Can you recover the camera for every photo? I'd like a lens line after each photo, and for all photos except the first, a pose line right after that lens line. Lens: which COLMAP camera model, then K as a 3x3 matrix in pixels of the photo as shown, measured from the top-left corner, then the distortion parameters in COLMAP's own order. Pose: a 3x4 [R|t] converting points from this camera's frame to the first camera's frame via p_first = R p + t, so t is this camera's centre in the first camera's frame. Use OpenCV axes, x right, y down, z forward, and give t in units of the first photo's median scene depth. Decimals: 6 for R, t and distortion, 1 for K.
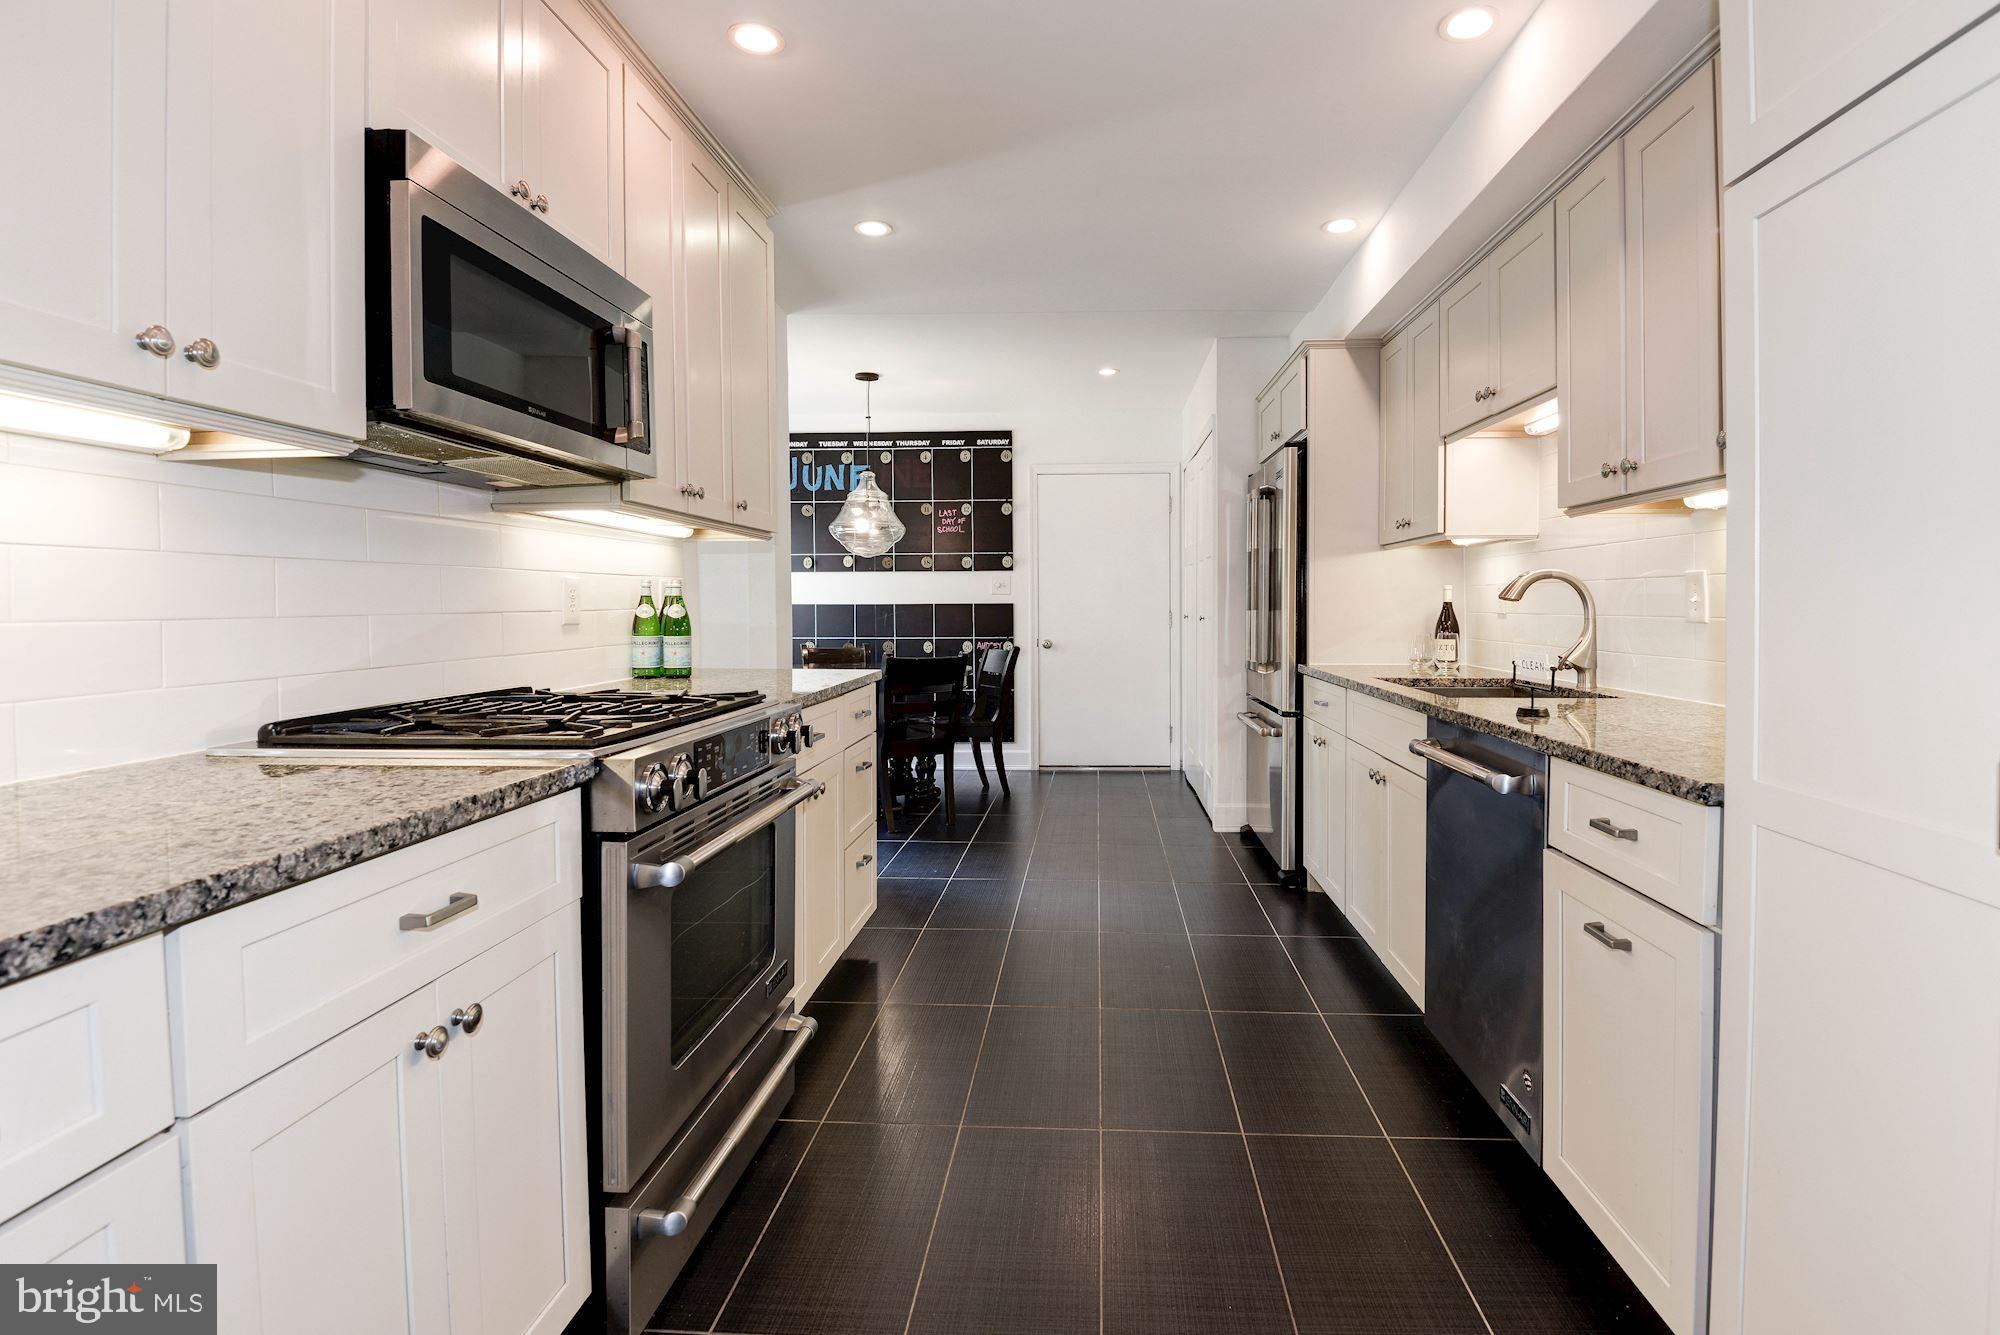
lens RADIAL K [[965.8, 0, 1056.2], [0, 965.8, 630.7], [0, 0, 1]] dist [0.012011, -0.022047]
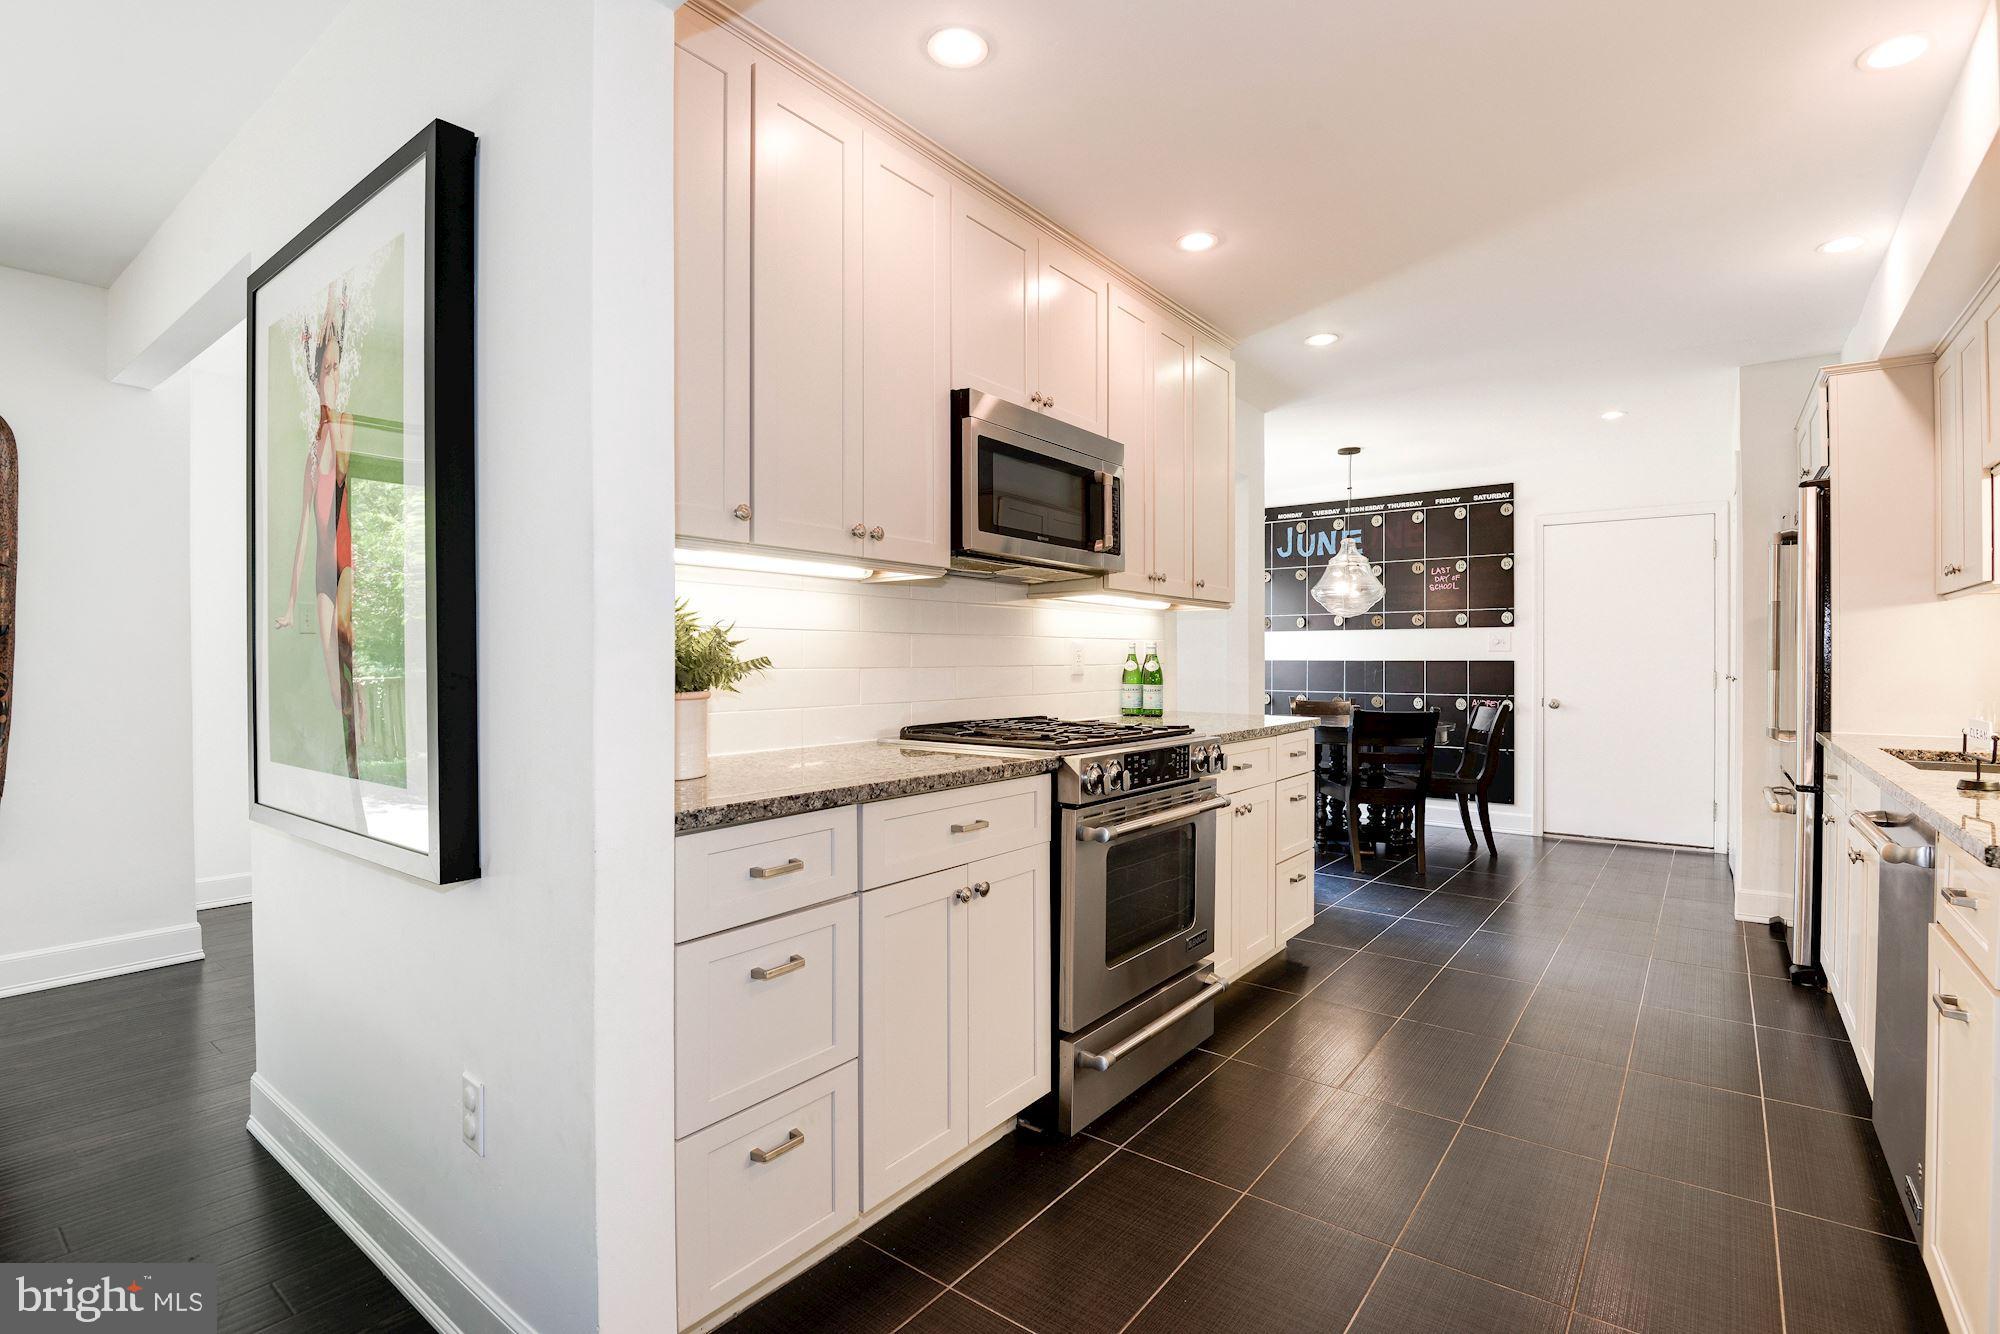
lens RADIAL K [[936.8, 0, 983.4], [0, 936.8, 663.2], [0, 0, 1]] dist [0.000247, -0.011113]
pose [[0.814944, 0.007187, -0.579495, 0.140458], [-0.020610, 0.999650, -0.016586, 0.001678], [0.579173, 0.025460, 0.814807, -0.152802]]
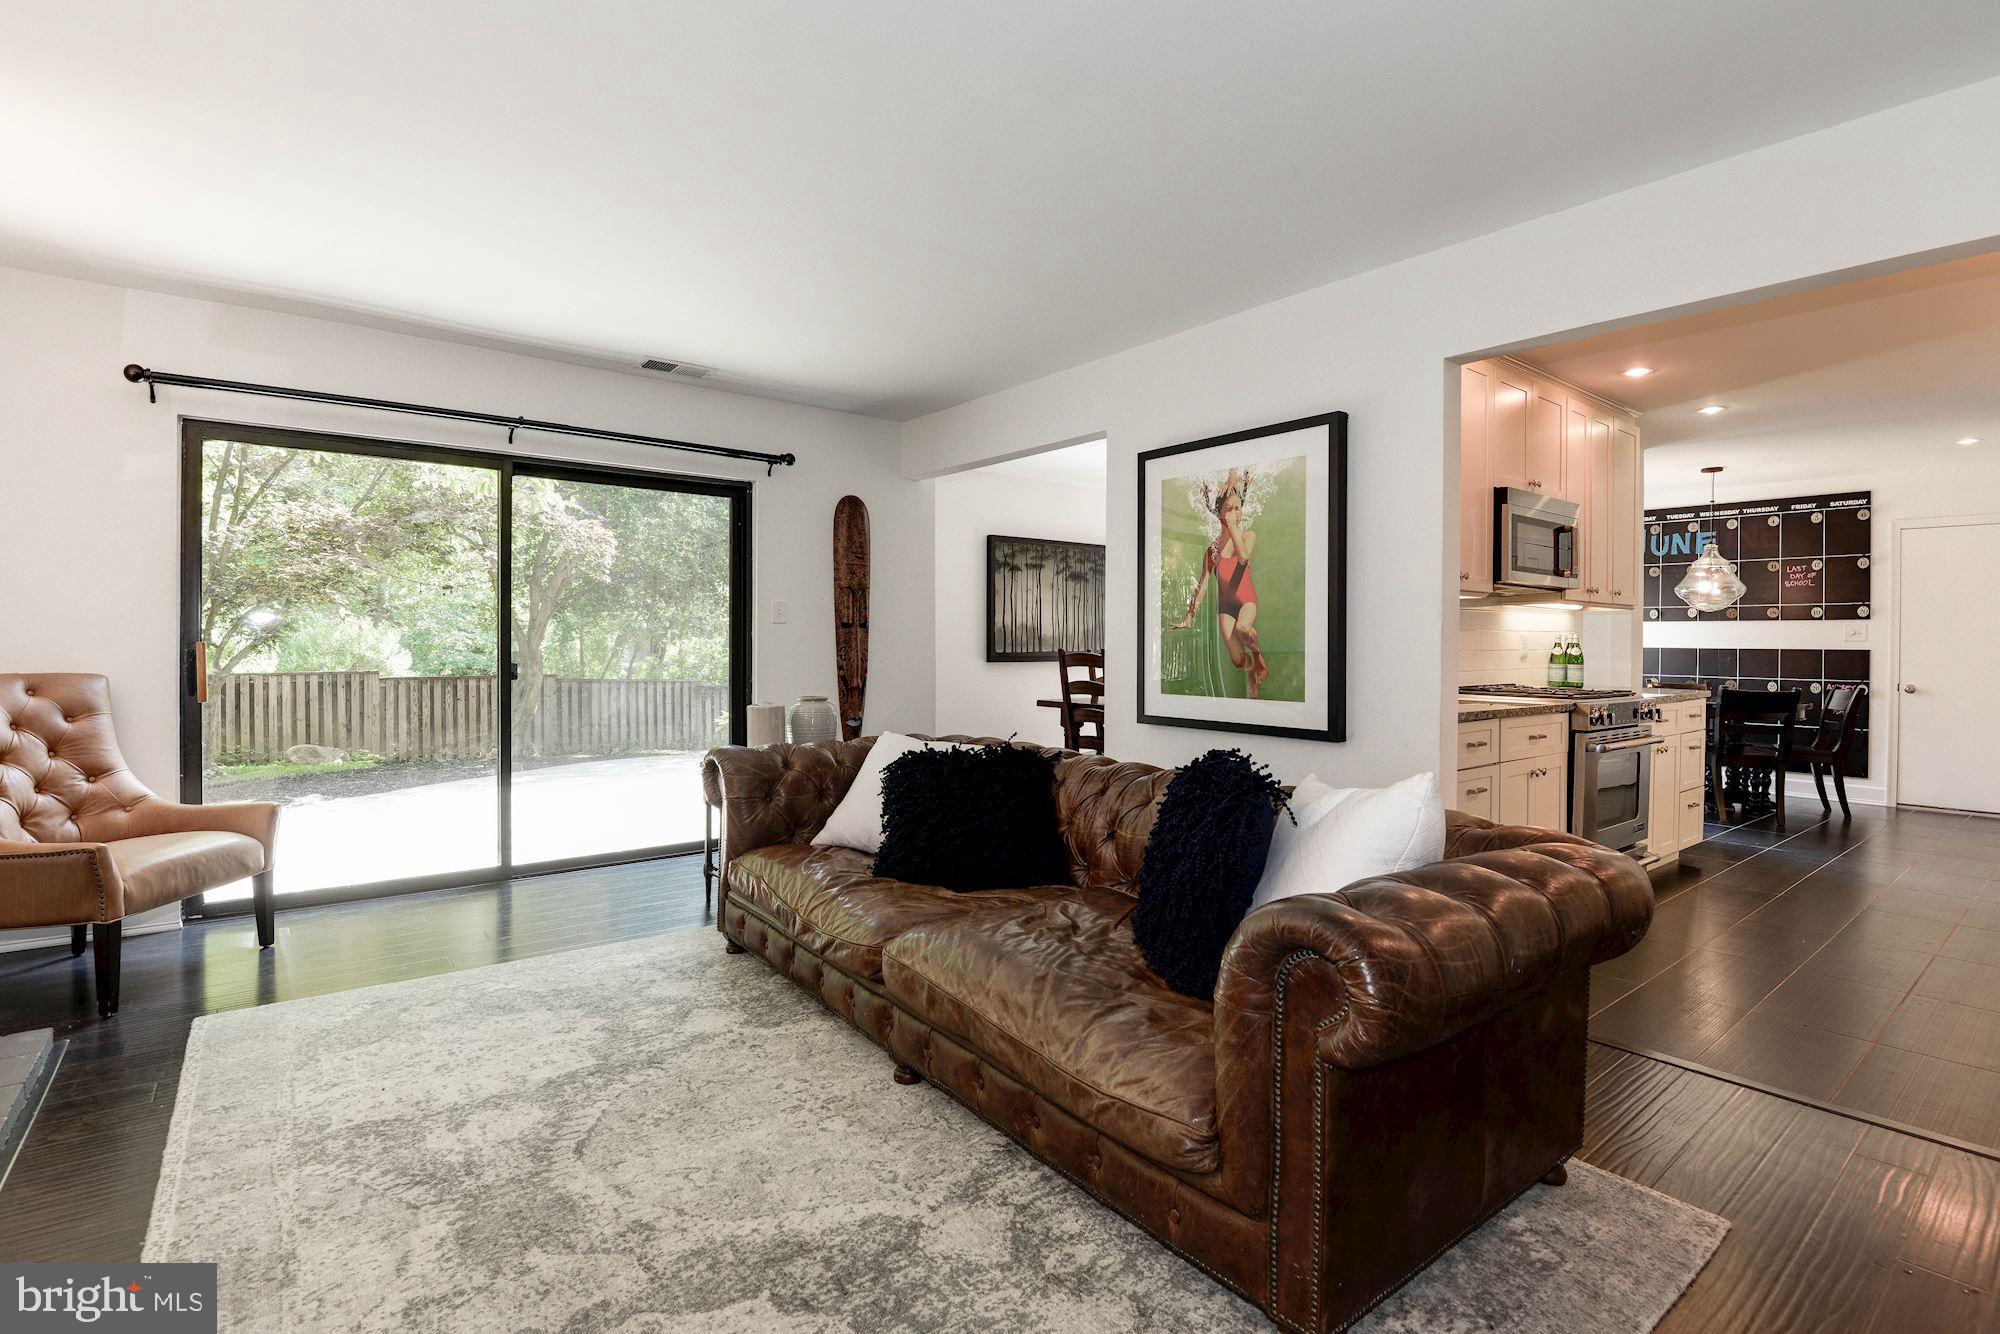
lens RADIAL K [[939.8, 0, 1012.6], [0, 939.8, 649.0], [0, 0, 1]] dist [-0.009977, -0.011830]
pose [[0.662118, 0.016120, -0.749226, 0.202756], [-0.032396, 0.999450, -0.007126, 0.020101], [0.748699, 0.028990, 0.662276, -0.863620]]
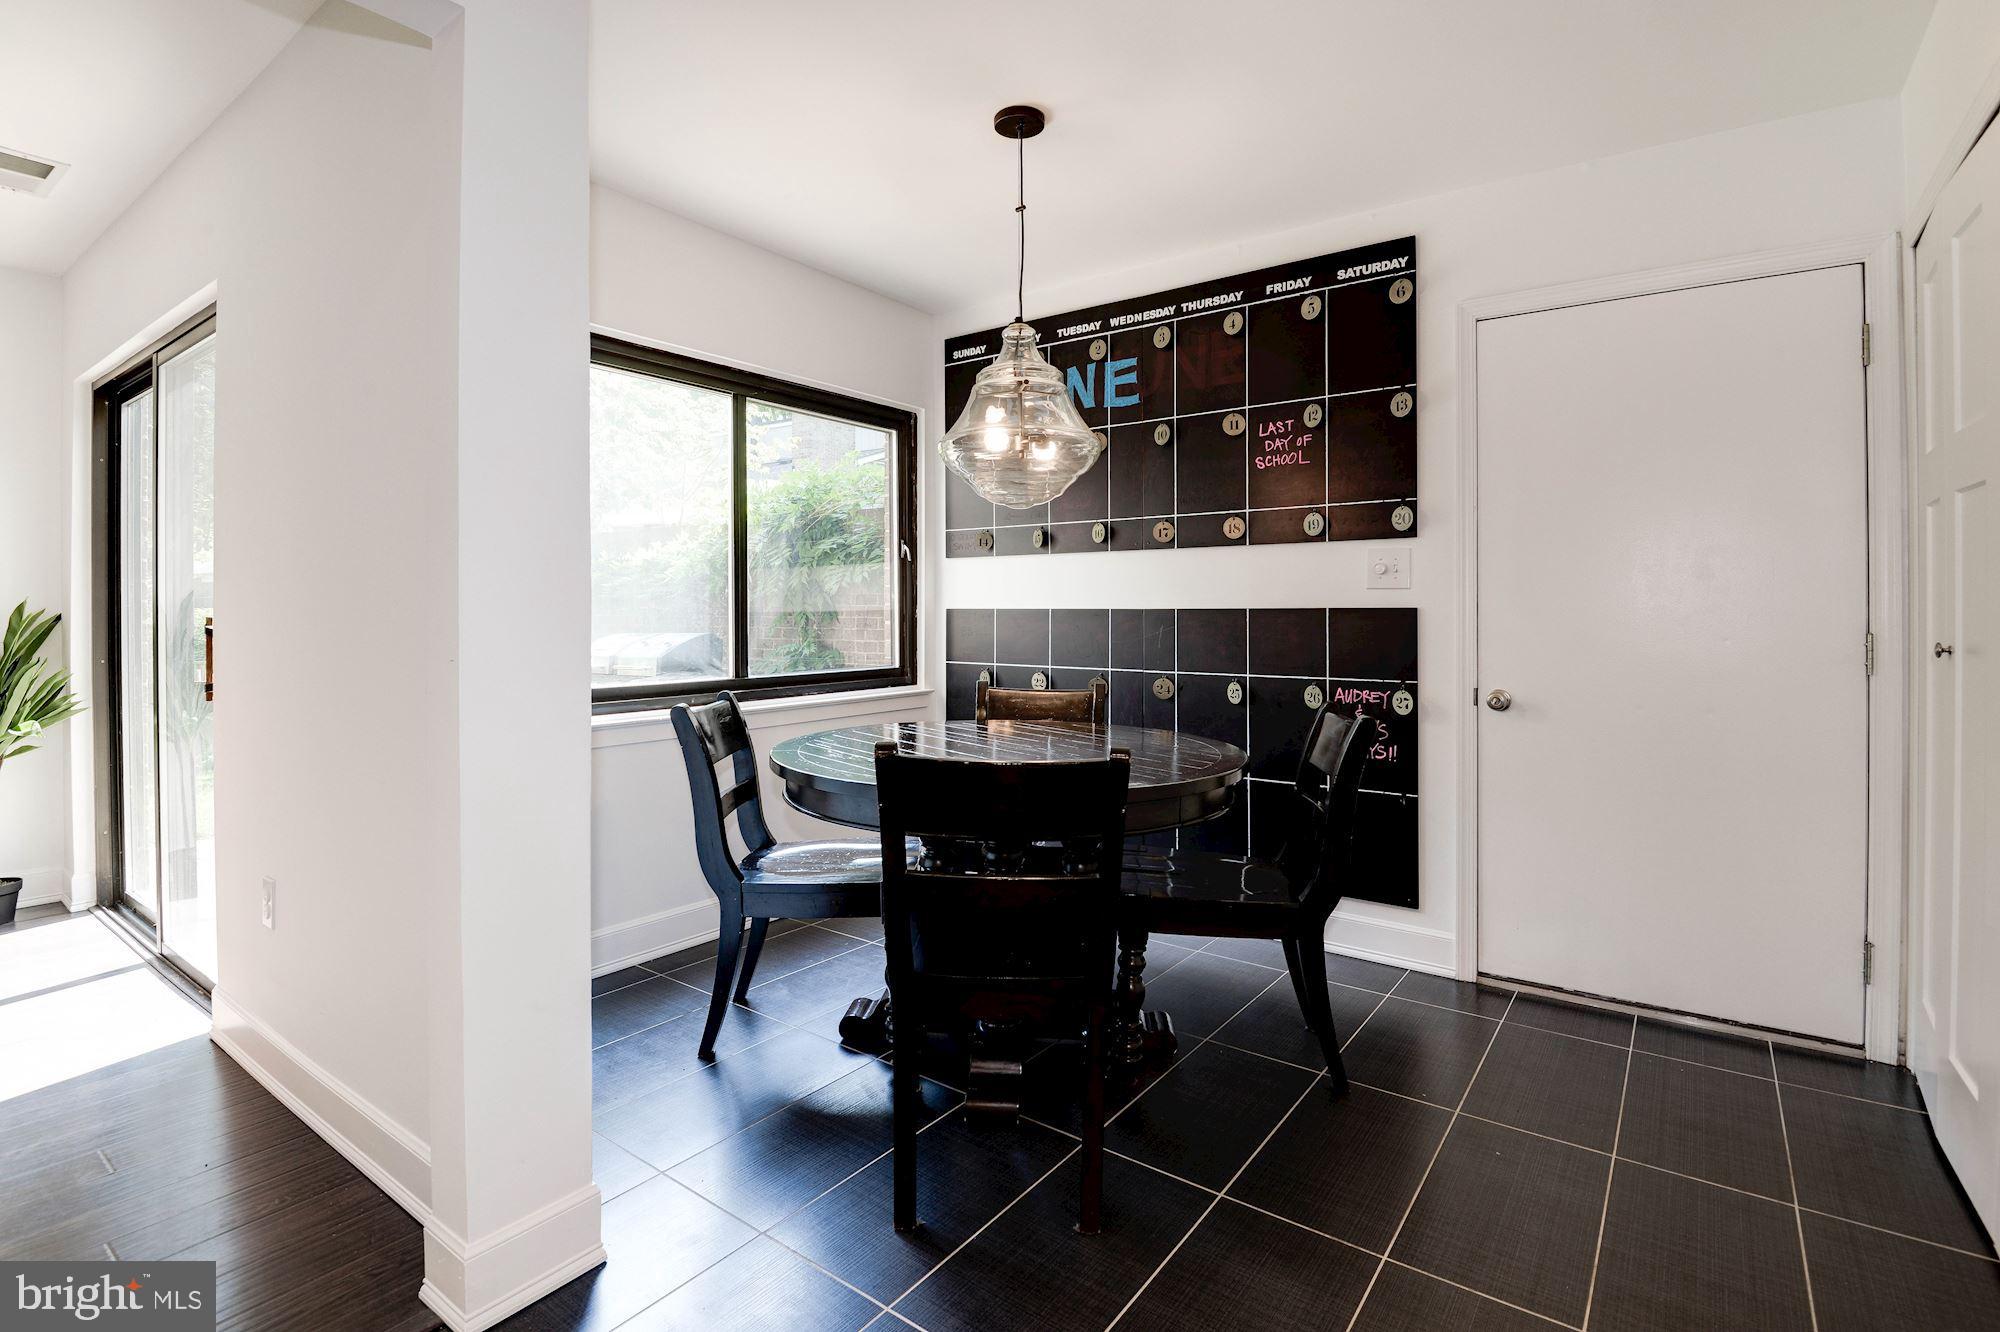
lens RADIAL K [[965.1, 0, 963.4], [0, 965.1, 613.9], [0, 0, 1]] dist [0.012493, -0.021865]
pose [[0.819319, 0.004891, -0.573317, 0.092173], [-0.019123, 0.999640, -0.018800, -0.026831], [0.573019, 0.026366, 0.819118, 1.062822]]
